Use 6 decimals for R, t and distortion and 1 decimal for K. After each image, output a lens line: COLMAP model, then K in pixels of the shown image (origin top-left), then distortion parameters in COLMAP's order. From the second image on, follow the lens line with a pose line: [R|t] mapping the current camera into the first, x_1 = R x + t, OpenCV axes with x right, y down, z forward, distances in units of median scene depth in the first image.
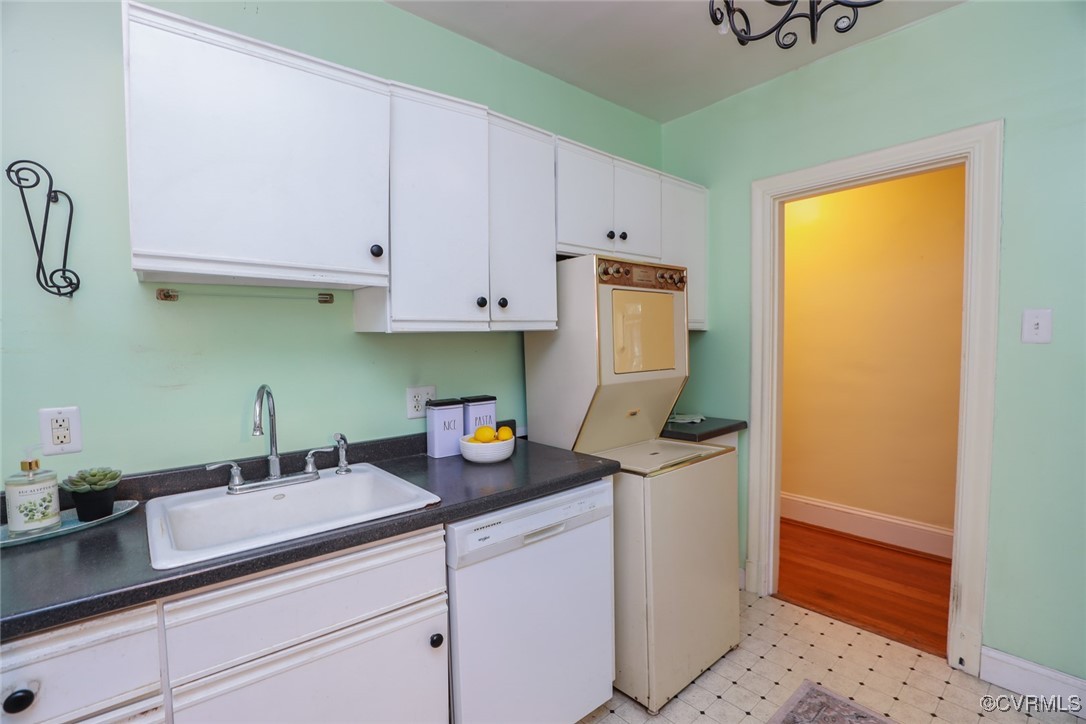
lens RADIAL K [[496.9, 0, 541.1], [0, 496.9, 365.8], [0, 0, 1]] dist [-0.035577, 0.006044]
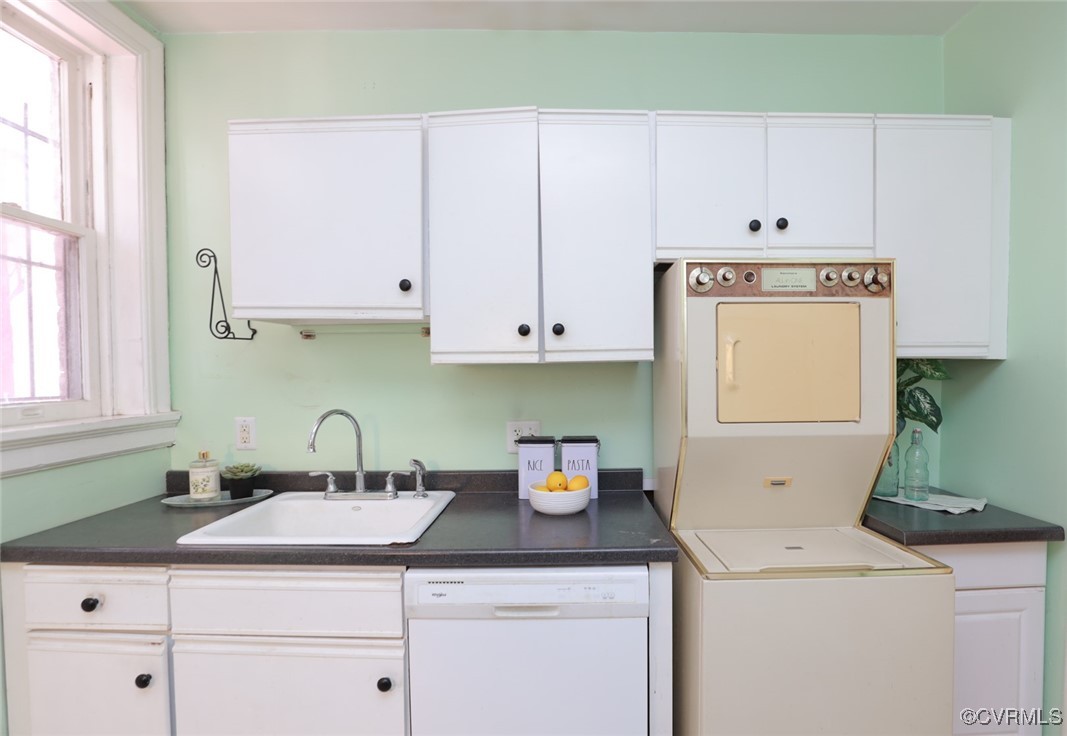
lens RADIAL K [[524.1, 0, 578.8], [0, 524.1, 387.8], [0, 0, 1]] dist [-0.033773, 0.000337]
pose [[0.768641, 0.032634, -0.638847, 0.605207], [-0.038685, 0.999241, 0.004500, -0.037273], [0.638509, 0.021254, 0.769321, 0.383456]]
